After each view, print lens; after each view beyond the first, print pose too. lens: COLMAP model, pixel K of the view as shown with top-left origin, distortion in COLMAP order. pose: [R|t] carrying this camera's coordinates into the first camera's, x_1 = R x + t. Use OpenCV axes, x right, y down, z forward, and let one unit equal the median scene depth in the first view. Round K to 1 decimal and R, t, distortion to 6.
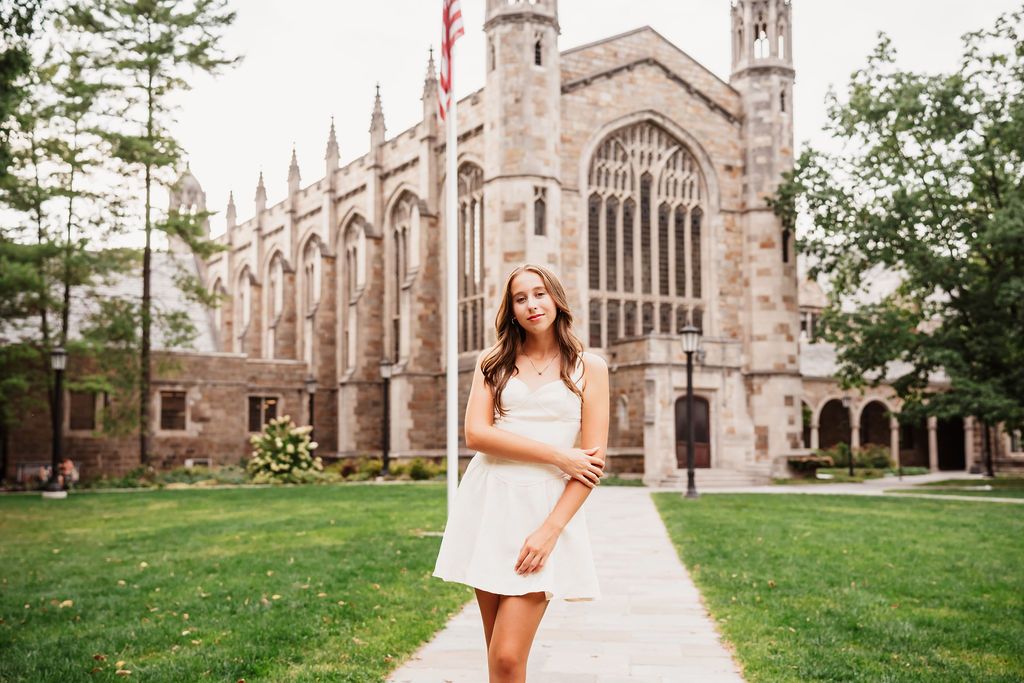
lens RADIAL K [[1128.9, 0, 512.9], [0, 1128.9, 345.6], [0, 0, 1]] dist [-0.017987, 0.000000]
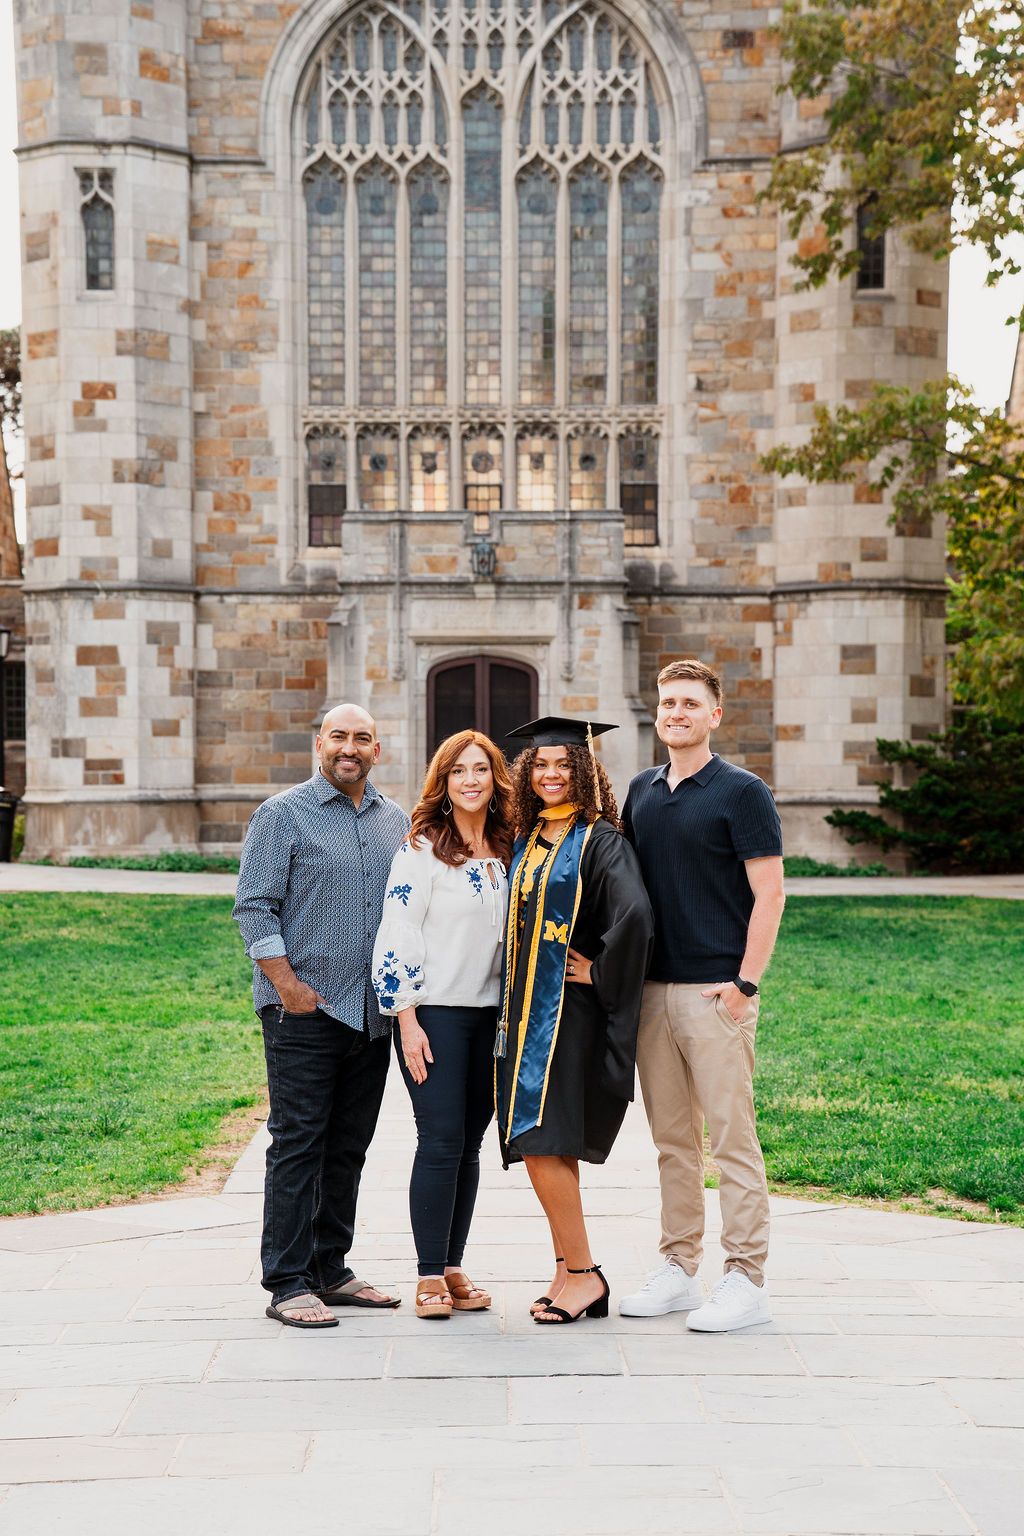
lens RADIAL K [[2979.4, 0, 469.2], [0, 2979.4, 822.8], [0, 0, 1]] dist [0.405733, 0.000000]
pose [[0.873091, 0.009270, -0.487470, 0.633581], [0.045703, 0.993861, 0.100757, -0.004976], [0.485411, -0.110249, 0.867307, 0.040310]]
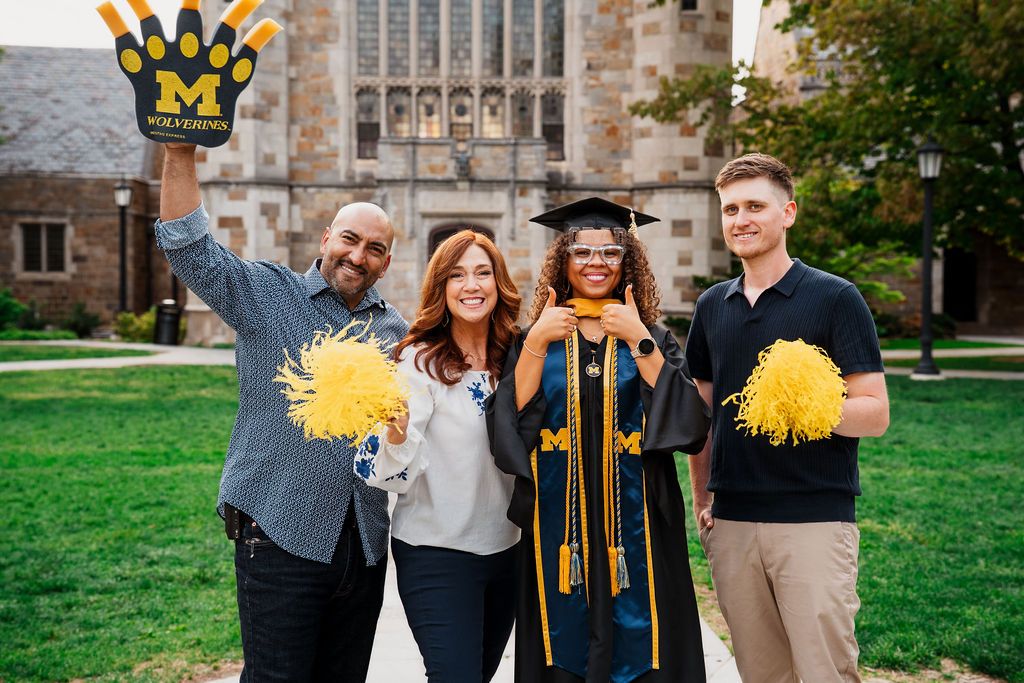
lens RADIAL K [[1599.9, 0, 509.2], [0, 1599.9, 338.9], [0, 0, 1]] dist [0.288287, 0.000000]
pose [[0.893140, 0.017087, -0.449454, 0.580278], [0.037555, 0.992956, 0.112376, 0.004105], [0.448208, -0.117247, 0.886207, 0.120166]]
